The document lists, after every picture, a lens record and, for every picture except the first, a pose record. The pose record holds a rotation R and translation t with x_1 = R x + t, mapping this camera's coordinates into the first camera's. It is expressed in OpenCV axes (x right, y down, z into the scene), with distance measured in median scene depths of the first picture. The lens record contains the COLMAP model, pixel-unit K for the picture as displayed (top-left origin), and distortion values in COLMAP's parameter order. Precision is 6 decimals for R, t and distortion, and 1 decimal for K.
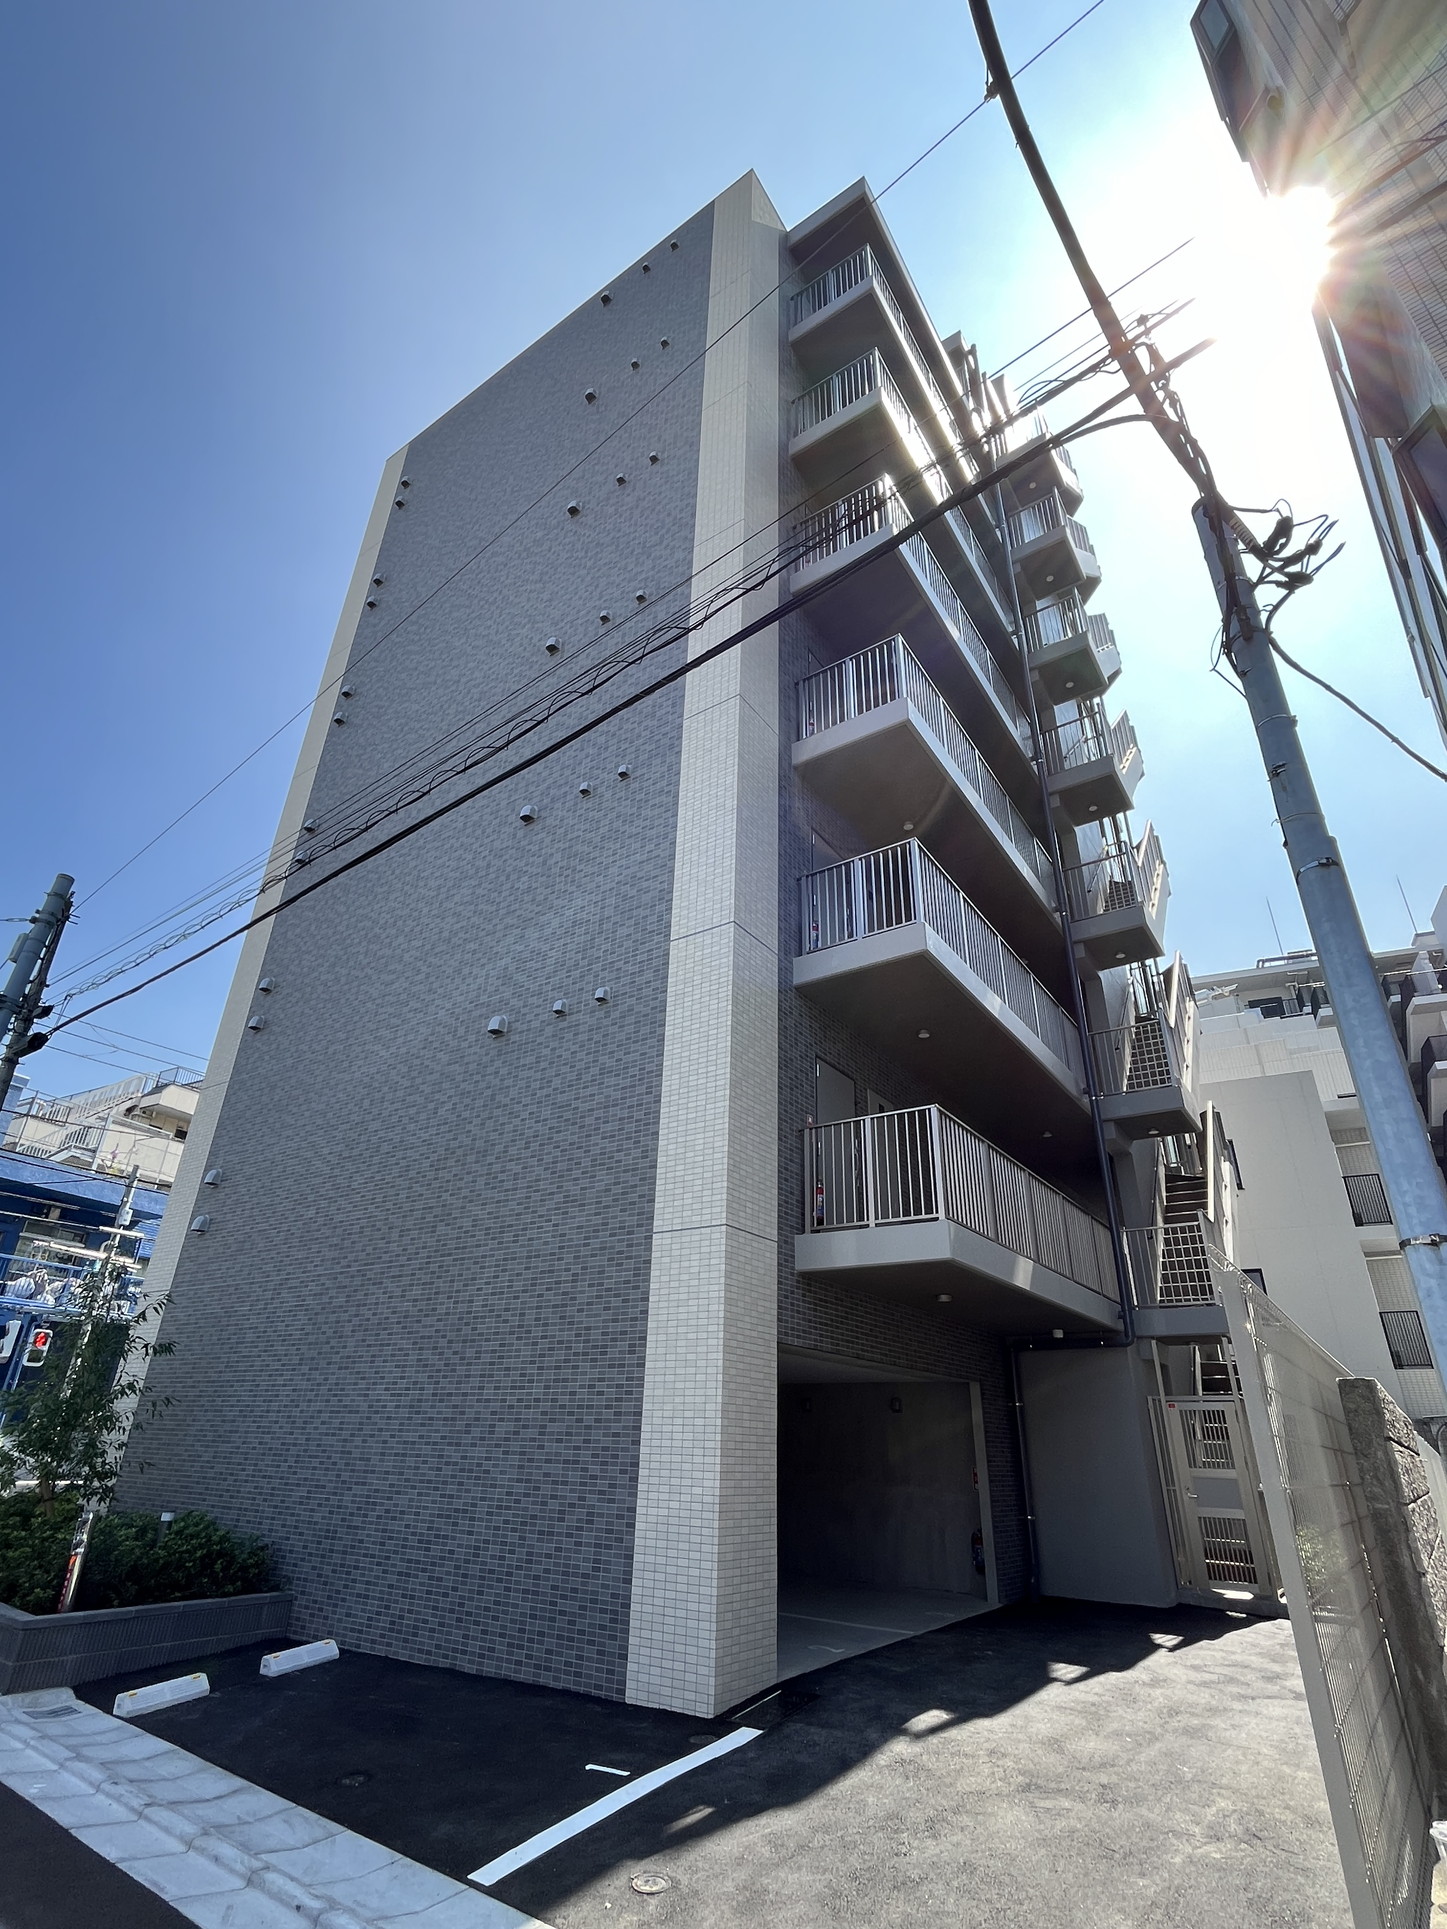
lens RADIAL K [[946.7, 0, 722.3], [0, 946.7, 963.4], [0, 0, 1]] dist [-0.003214, 0.000468]
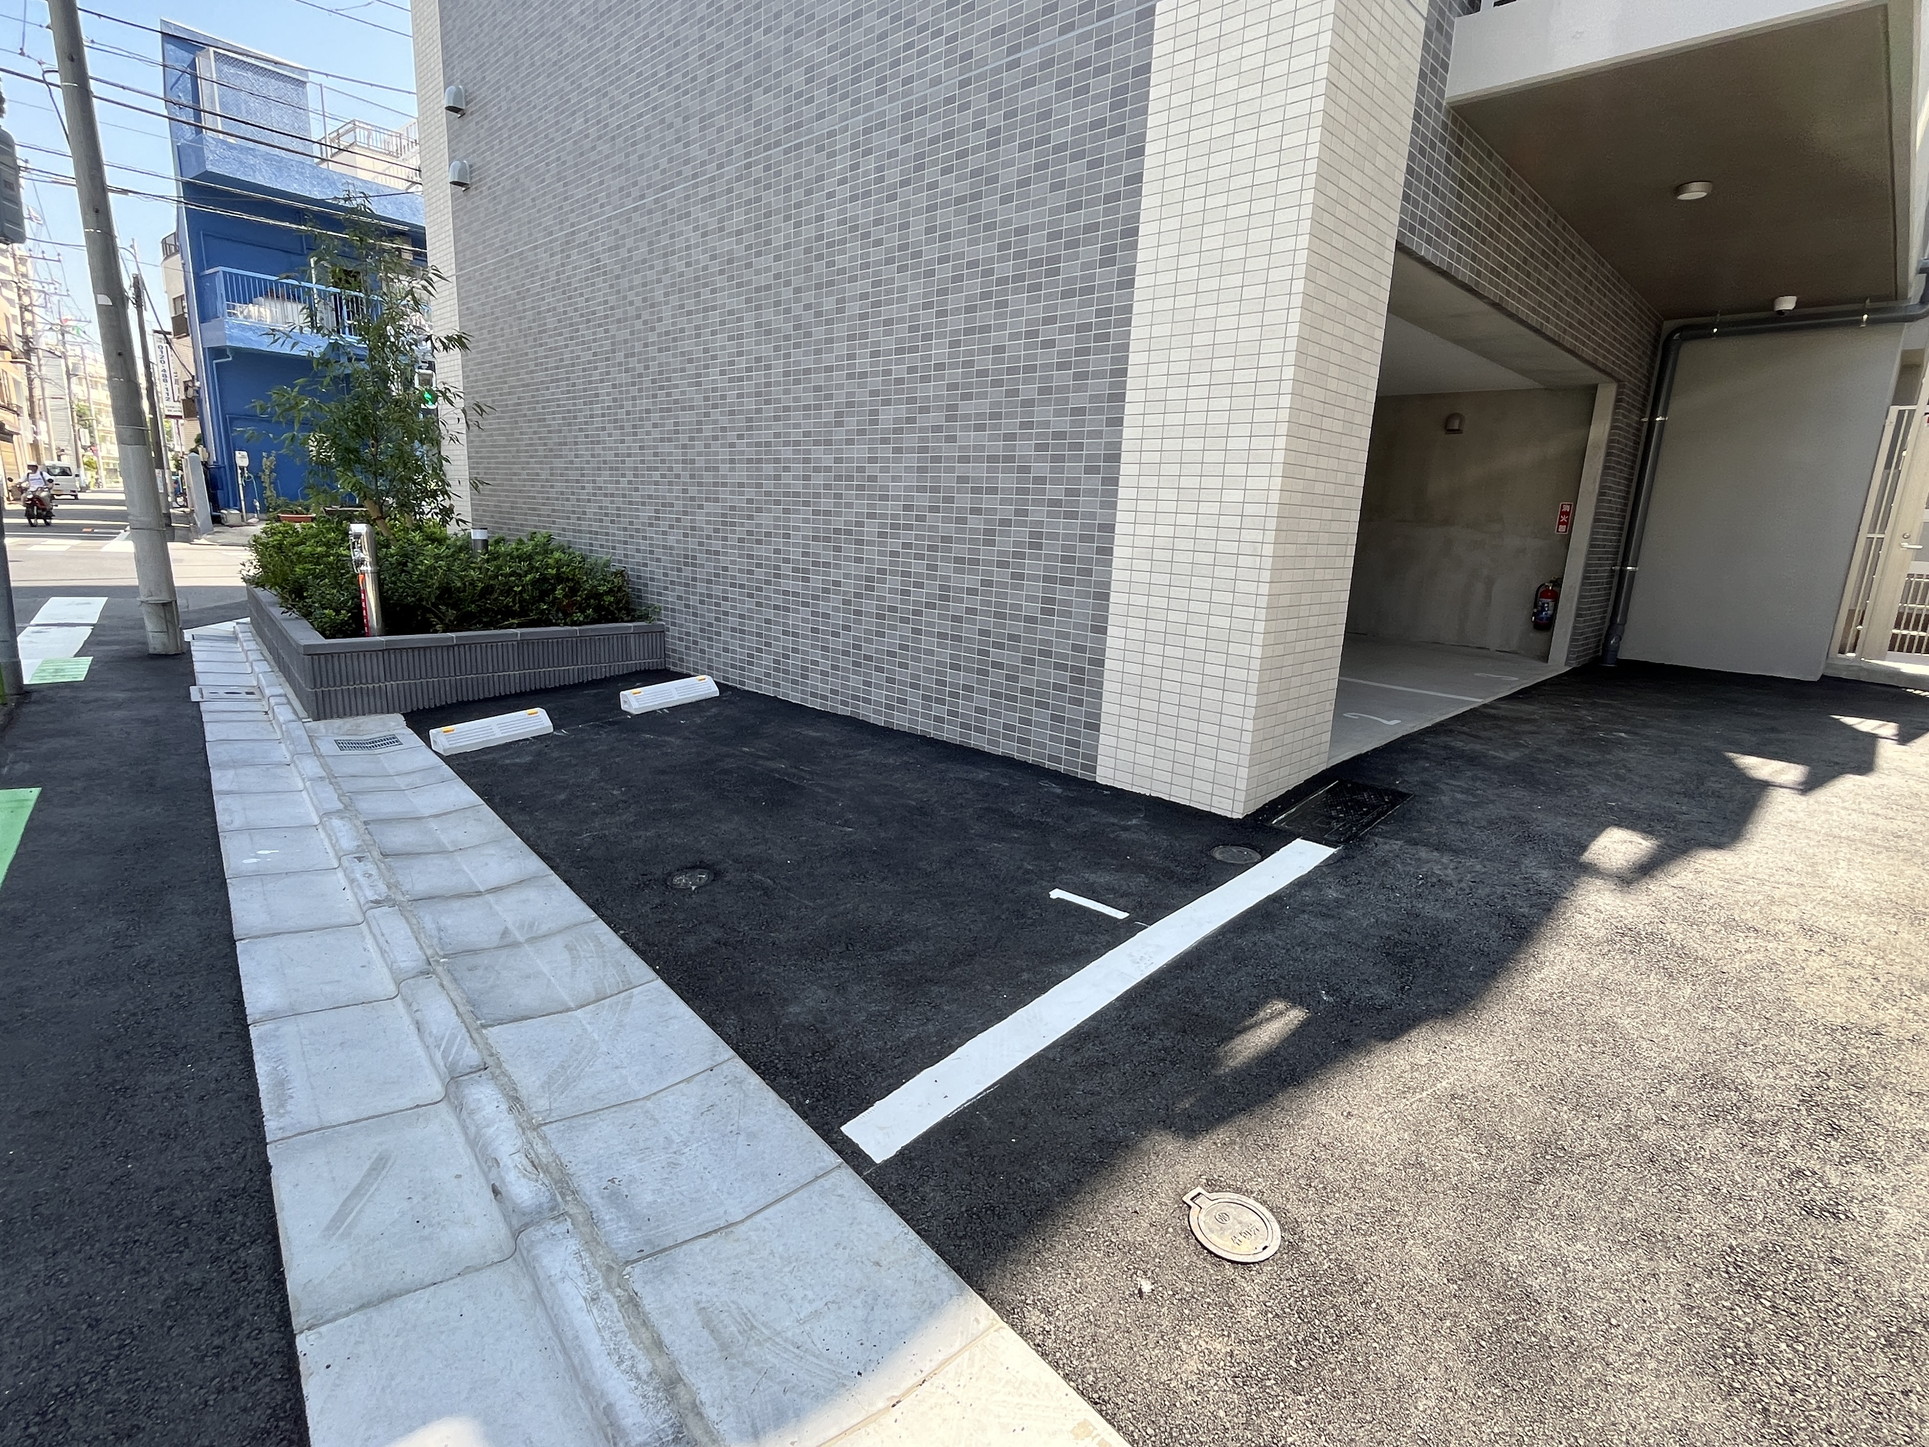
lens RADIAL K [[946.7, 0, 956.6], [0, 946.7, 721.9], [0, 0, 1]] dist [-0.003214, 0.000468]
pose [[0.984148, 0.052657, -0.169351, -0.073704], [0.067031, 0.773628, 0.630085, 0.264028], [0.164194, -0.631448, 0.757835, 0.415232]]
